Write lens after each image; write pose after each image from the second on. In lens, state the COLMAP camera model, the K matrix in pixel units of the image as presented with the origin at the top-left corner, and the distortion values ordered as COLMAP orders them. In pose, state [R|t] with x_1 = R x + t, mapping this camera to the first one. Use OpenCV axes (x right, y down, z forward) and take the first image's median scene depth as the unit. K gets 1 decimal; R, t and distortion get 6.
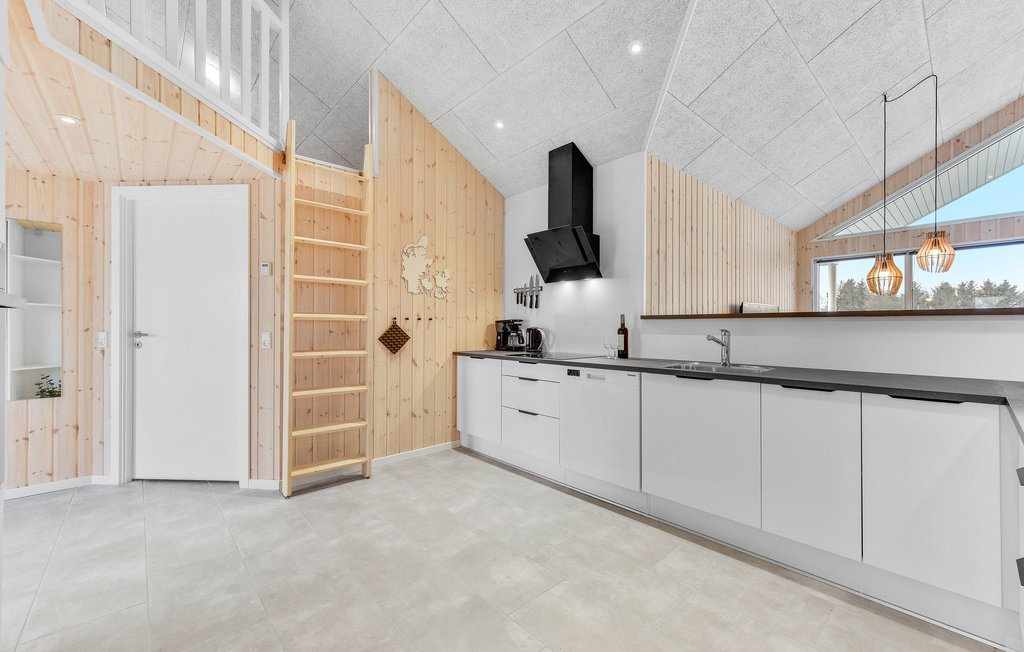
lens RADIAL K [[411.0, 0, 506.2], [0, 411.0, 322.1], [0, 0, 1]] dist [-0.000395, -0.000024]
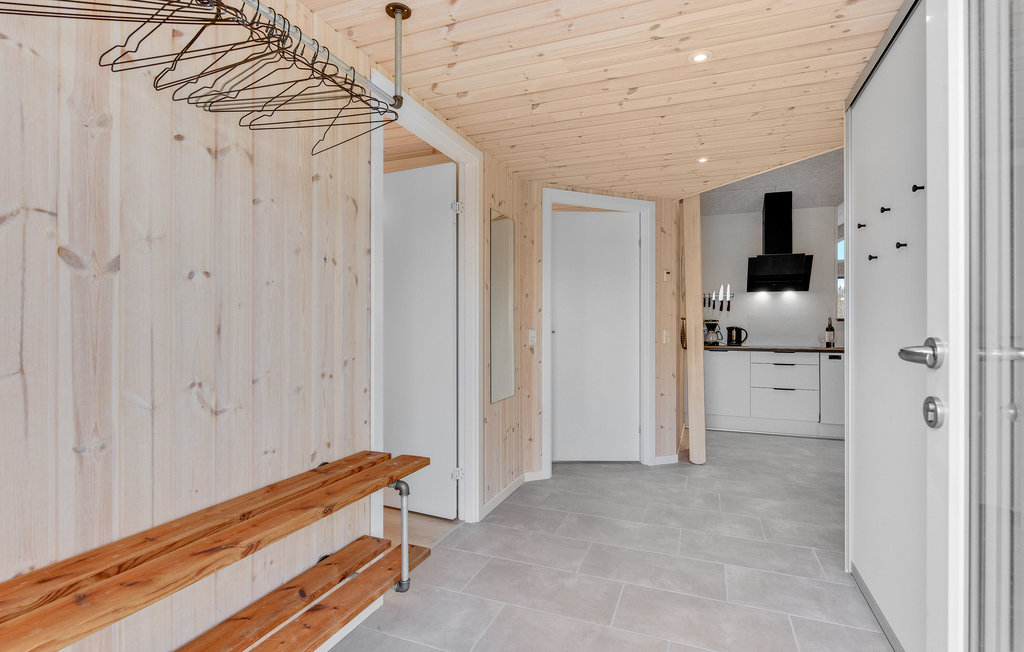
lens RADIAL K [[487.6, 0, 511.4], [0, 487.6, 322.1], [0, 0, 1]] dist [-0.000264, -0.000125]
pose [[0.895309, 0.006677, 0.445395, -1.593963], [-0.008965, 0.999955, 0.003031, 0.001426], [-0.445355, -0.006706, 0.895329, -0.049418]]
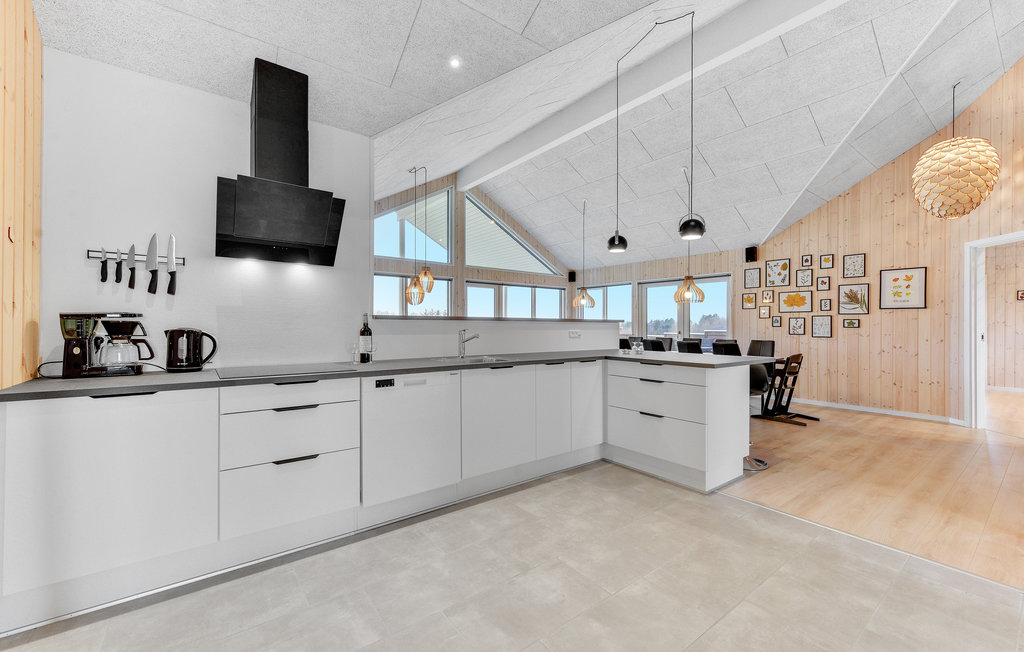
lens RADIAL K [[411.0, 0, 506.2], [0, 411.0, 322.1], [0, 0, 1]] dist [-0.000395, -0.000024]
pose [[0.084841, 0.008159, 0.996361, -0.611883], [-0.013220, 0.999888, -0.007062, 0.002685], [-0.996307, -0.012573, 0.084940, 0.660310]]
